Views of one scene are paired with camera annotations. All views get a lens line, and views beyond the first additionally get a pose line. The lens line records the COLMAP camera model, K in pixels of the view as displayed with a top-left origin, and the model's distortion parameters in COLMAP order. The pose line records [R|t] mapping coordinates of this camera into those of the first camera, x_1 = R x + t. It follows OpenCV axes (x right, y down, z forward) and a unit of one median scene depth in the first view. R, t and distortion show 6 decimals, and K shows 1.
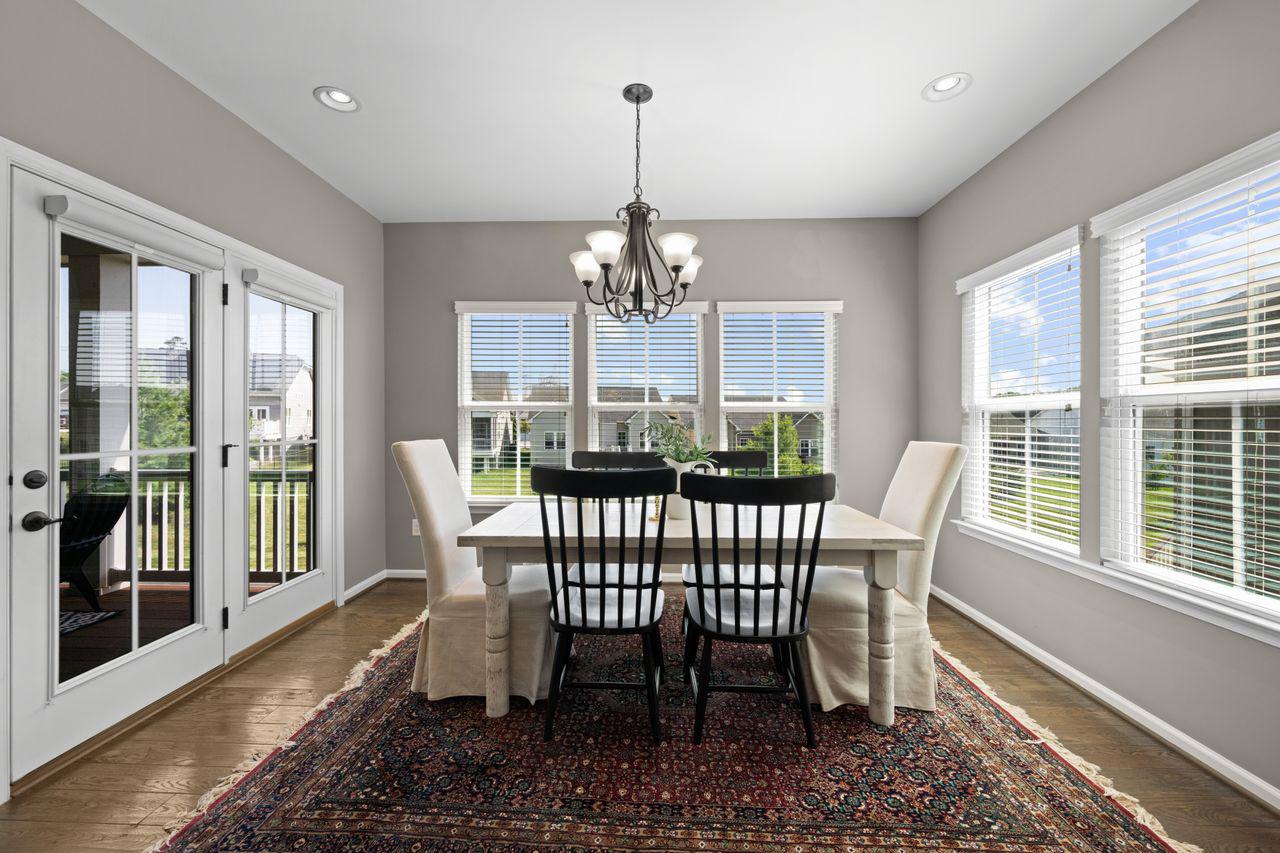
lens RADIAL K [[506.0, 0, 636.0], [0, 506.0, 423.2], [0, 0, 1]] dist [-0.001172, 0.000696]
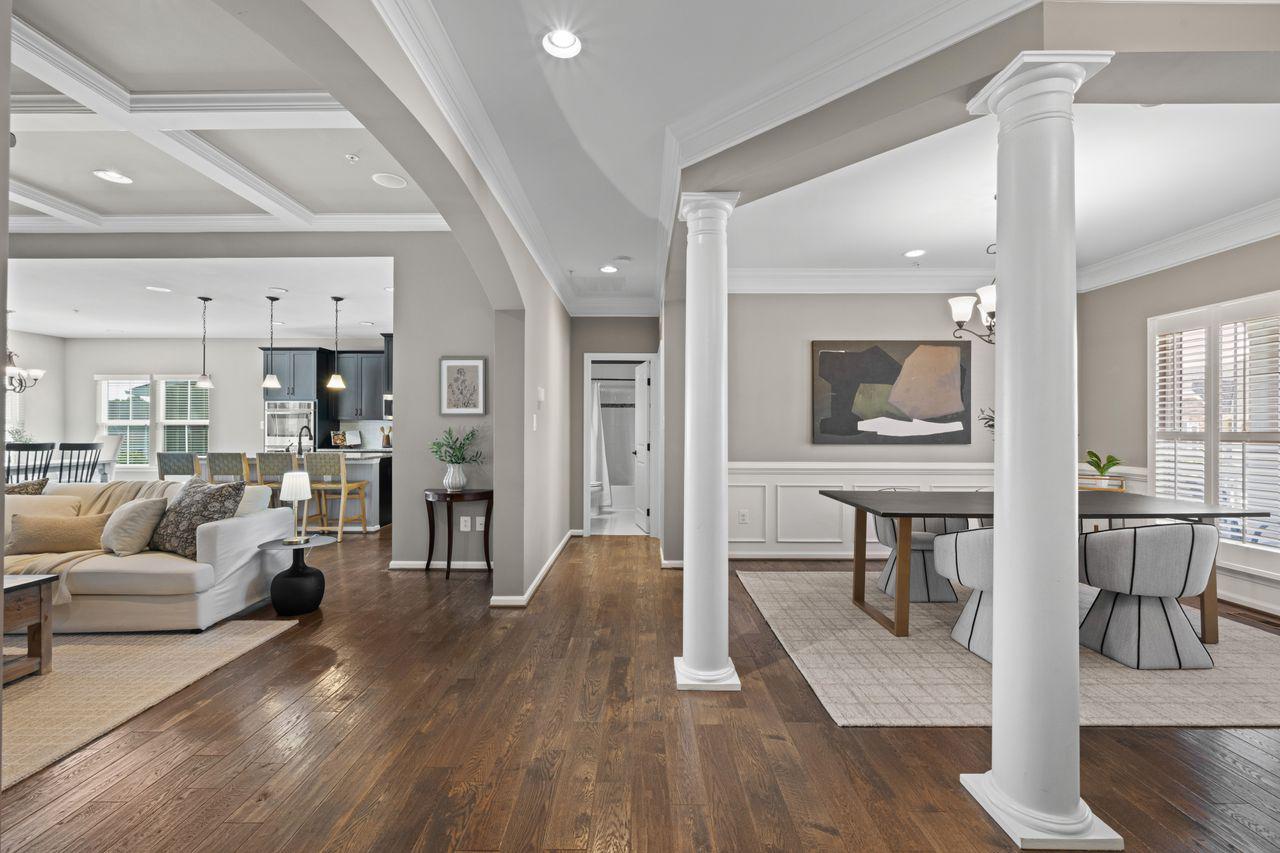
lens RADIAL K [[506.0, 0, 632.5], [0, 506.0, 424.3], [0, 0, 1]] dist [-0.001172, 0.000696]
pose [[-0.025896, 0.003094, 0.999660, -3.085582], [0.005967, 0.999978, -0.002940, -0.002096], [-0.999647, 0.005889, -0.025914, -2.575079]]
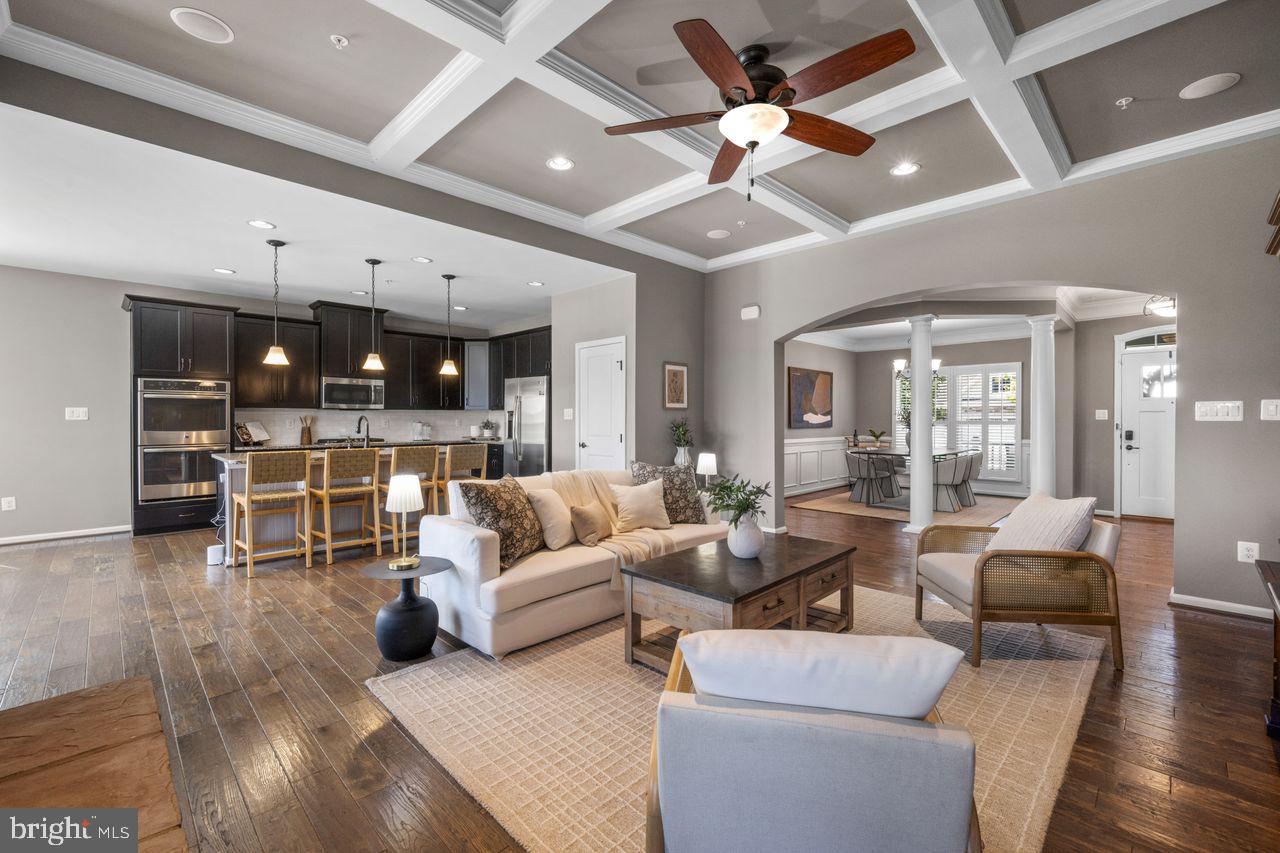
lens RADIAL K [[535.3, 0, 635.1], [0, 535.3, 422.4], [0, 0, 1]] dist [-0.007557, 0.000293]
pose [[-0.728069, -0.009154, 0.685443, -2.782296], [0.000625, 0.999902, 0.014017, -0.016665], [-0.685504, 0.010634, -0.727992, 0.168952]]
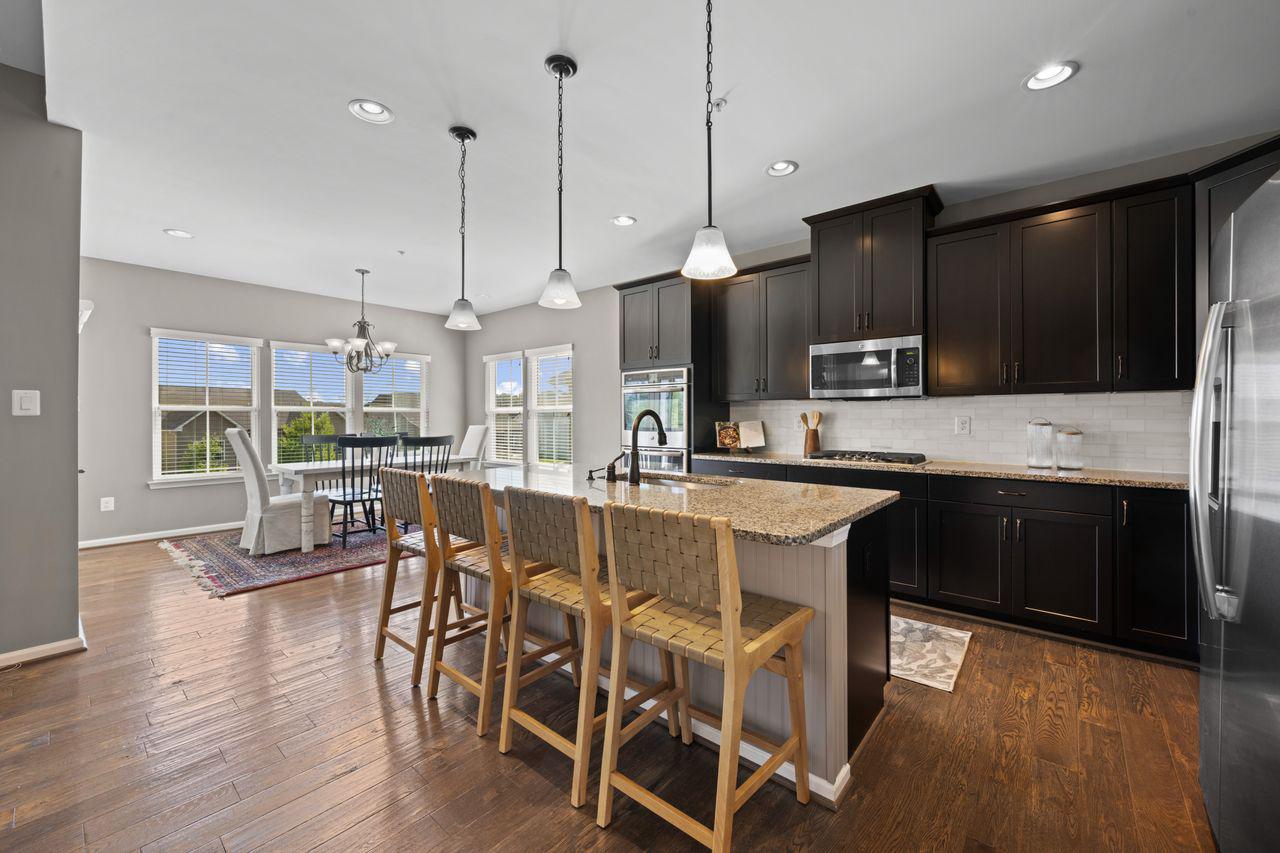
lens RADIAL K [[506.0, 0, 640.1], [0, 506.0, 418.6], [0, 0, 1]] dist [-0.001172, 0.000696]
pose [[0.625805, -0.005783, 0.779958, -1.070340], [0.007964, 0.999968, 0.001024, 0.006576], [-0.779939, 0.005571, 0.625831, -1.482799]]
